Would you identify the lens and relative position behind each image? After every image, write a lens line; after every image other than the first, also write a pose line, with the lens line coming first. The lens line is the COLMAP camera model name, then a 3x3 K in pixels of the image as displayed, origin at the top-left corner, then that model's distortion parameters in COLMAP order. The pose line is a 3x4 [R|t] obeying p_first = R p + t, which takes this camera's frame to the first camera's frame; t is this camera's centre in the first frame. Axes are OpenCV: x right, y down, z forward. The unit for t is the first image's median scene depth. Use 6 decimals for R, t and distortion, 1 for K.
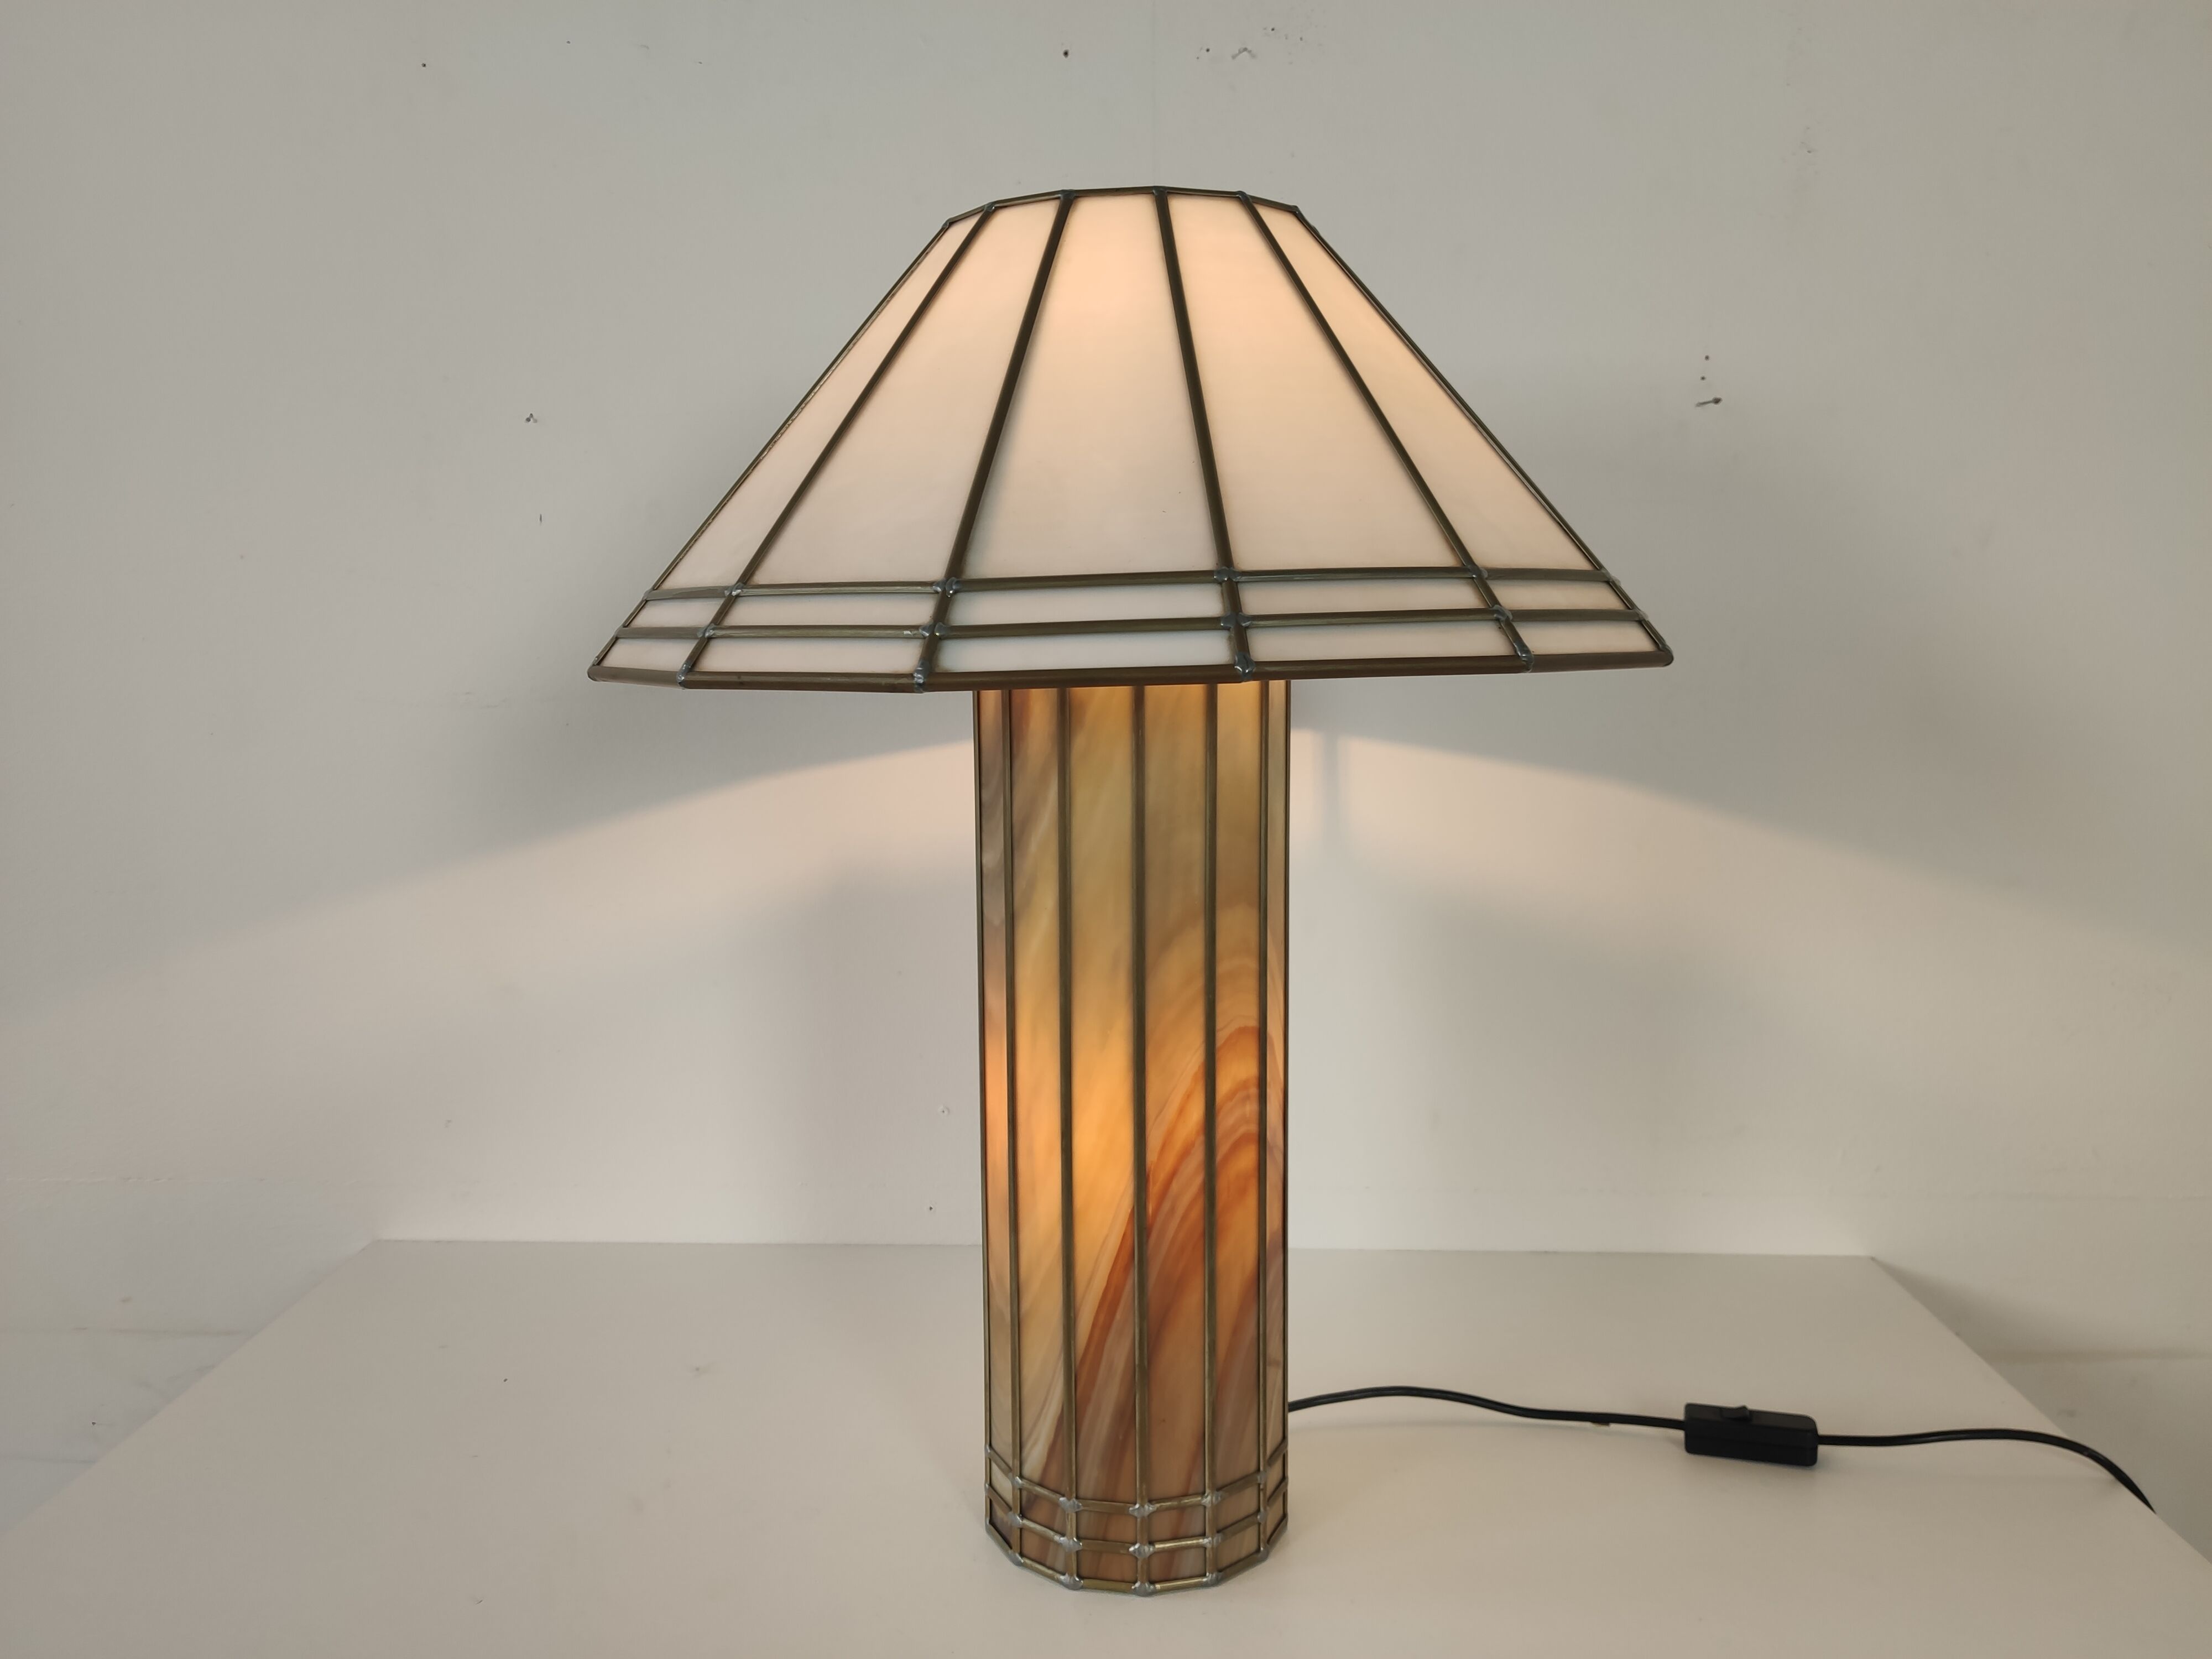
lens RADIAL K [[1689.0, 0, 1103.9], [0, 1689.0, 841.8], [0, 0, 1]] dist [-0.001869, -0.006660]
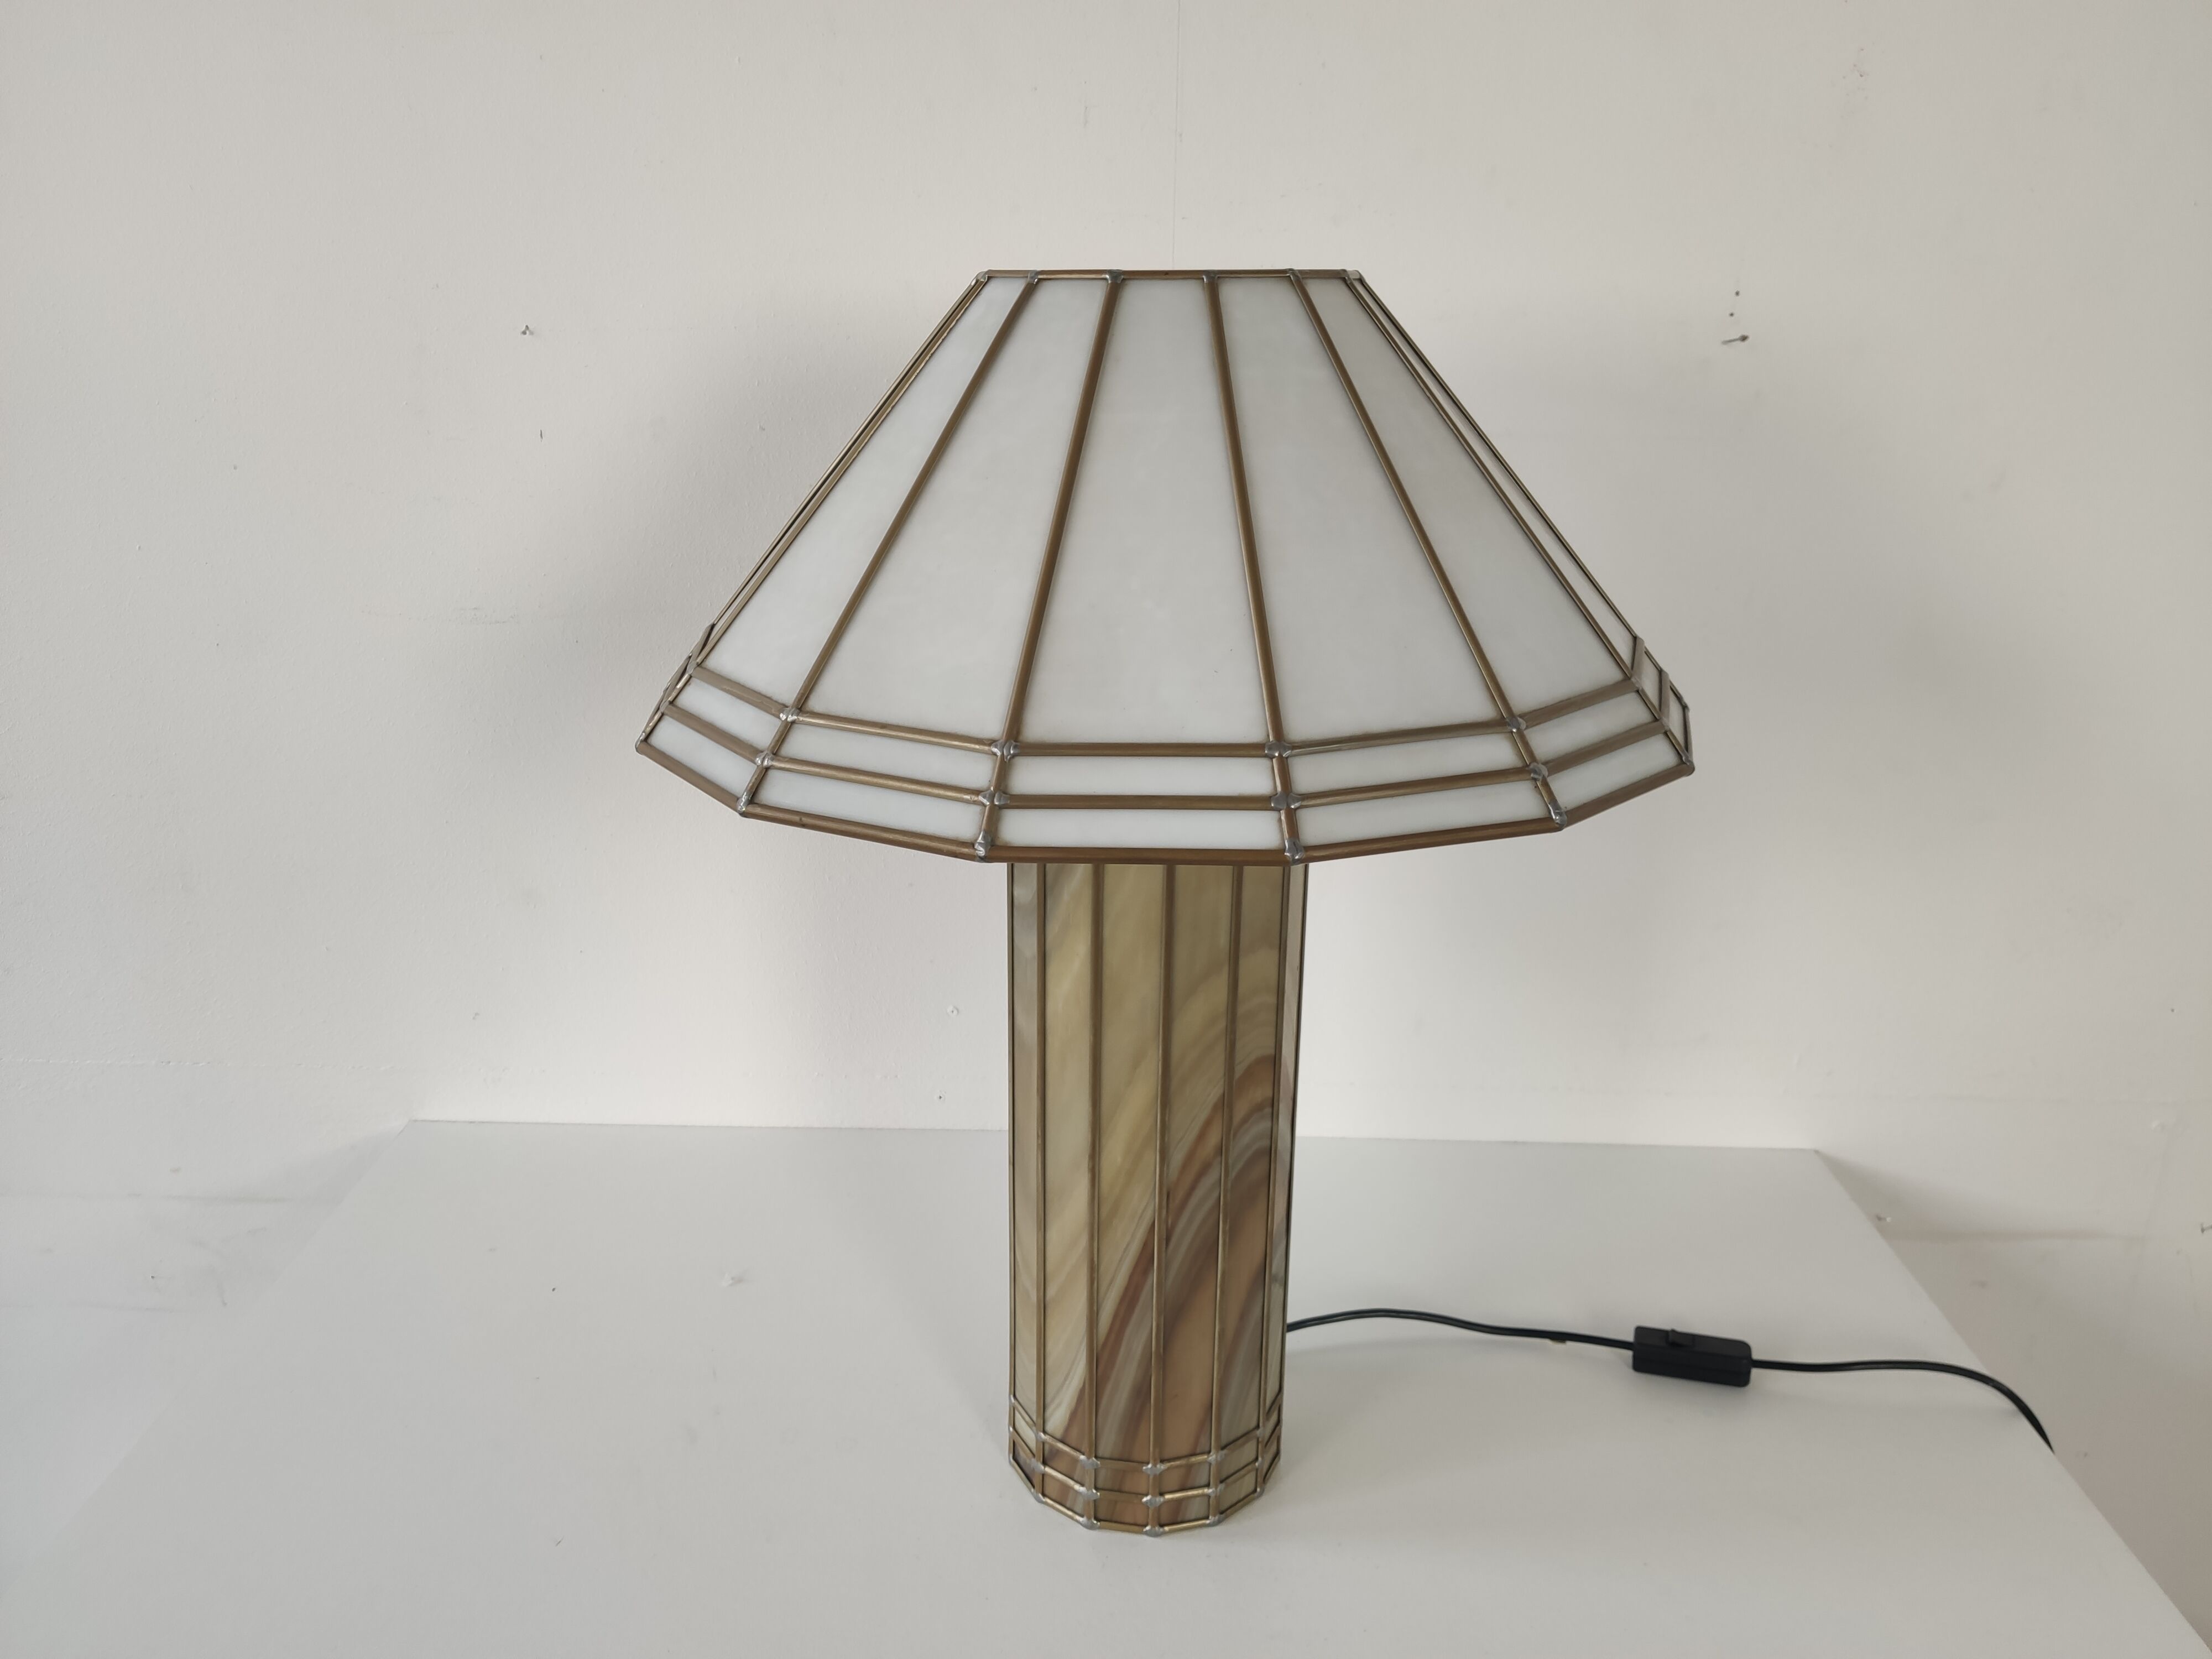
lens RADIAL K [[1684.3, 0, 1106.0], [0, 1684.3, 829.5], [0, 0, 1]] dist [-0.002947, -0.004490]
pose [[0.999607, 0.013095, 0.024794, -0.042567], [-0.017397, 0.983109, 0.182192, -0.221879], [-0.021989, -0.182552, 0.982950, -0.014329]]
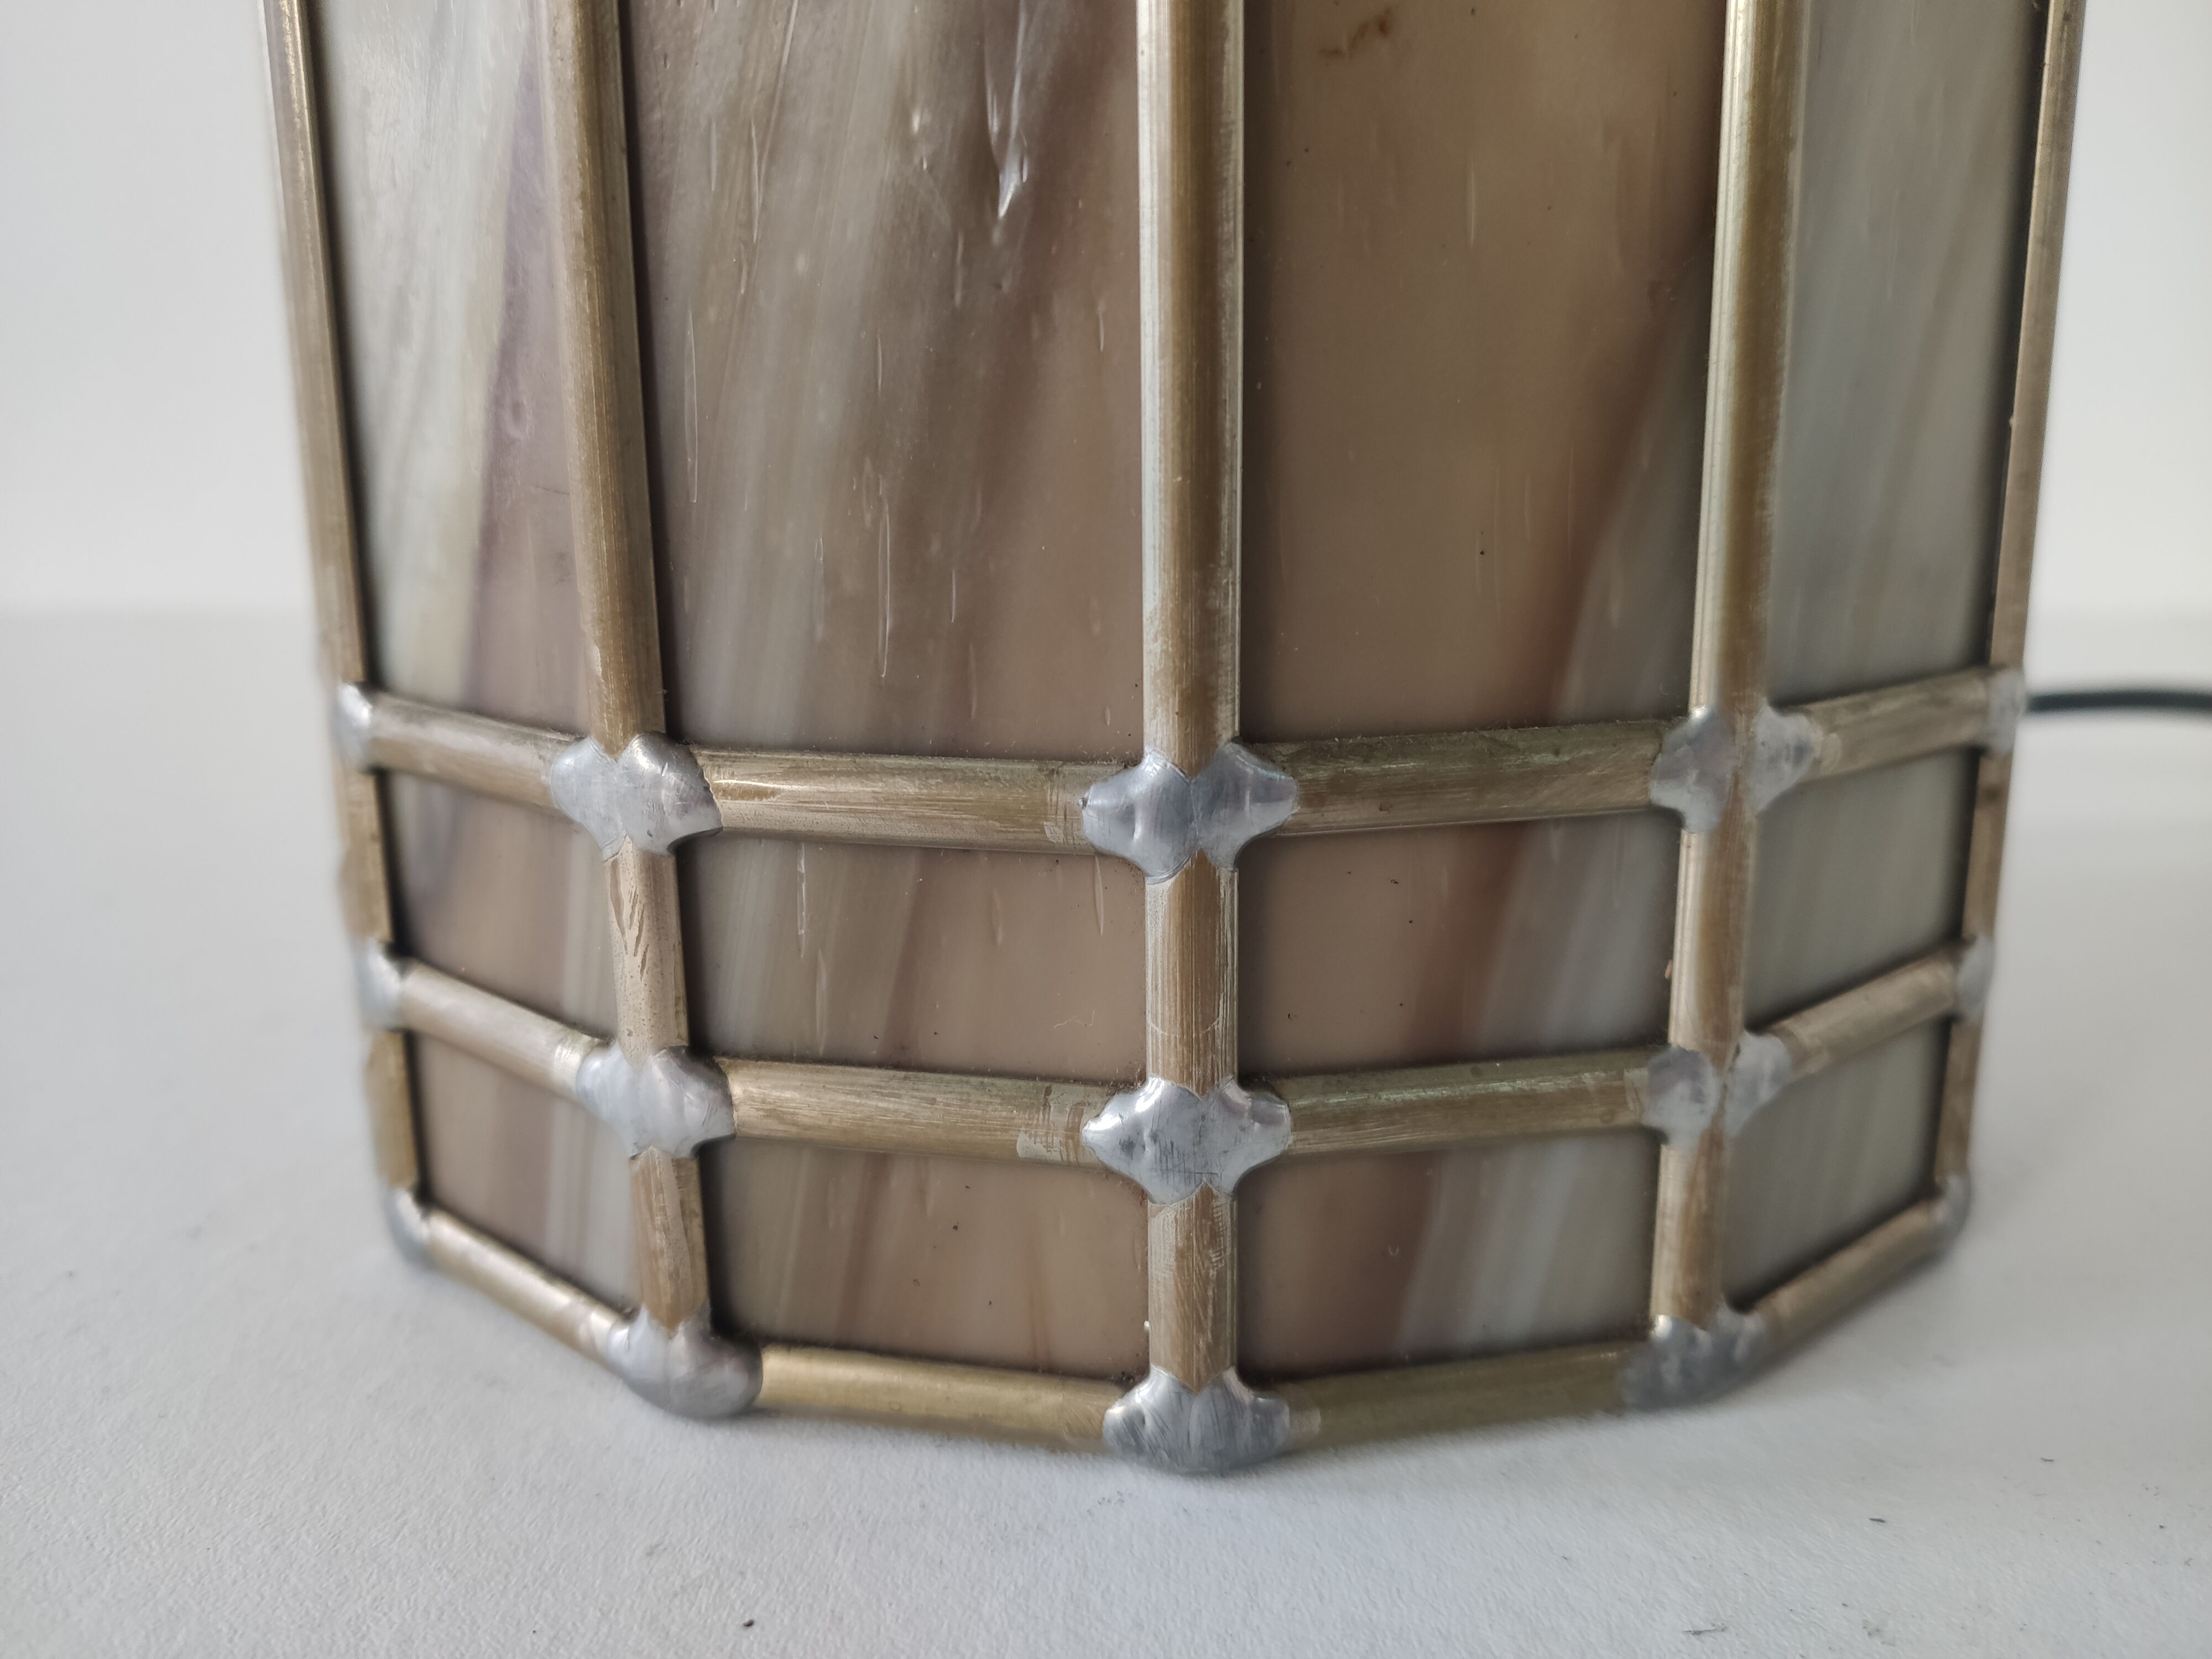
lens RADIAL K [[1684.3, 0, 1106.0], [0, 1684.3, 829.5], [0, 0, 1]] dist [-0.002947, -0.004490]
pose [[0.999580, 0.004969, -0.028564, 0.020427], [-0.001741, 0.993714, 0.111937, 0.385612], [0.028941, -0.111840, 0.993305, 0.883810]]
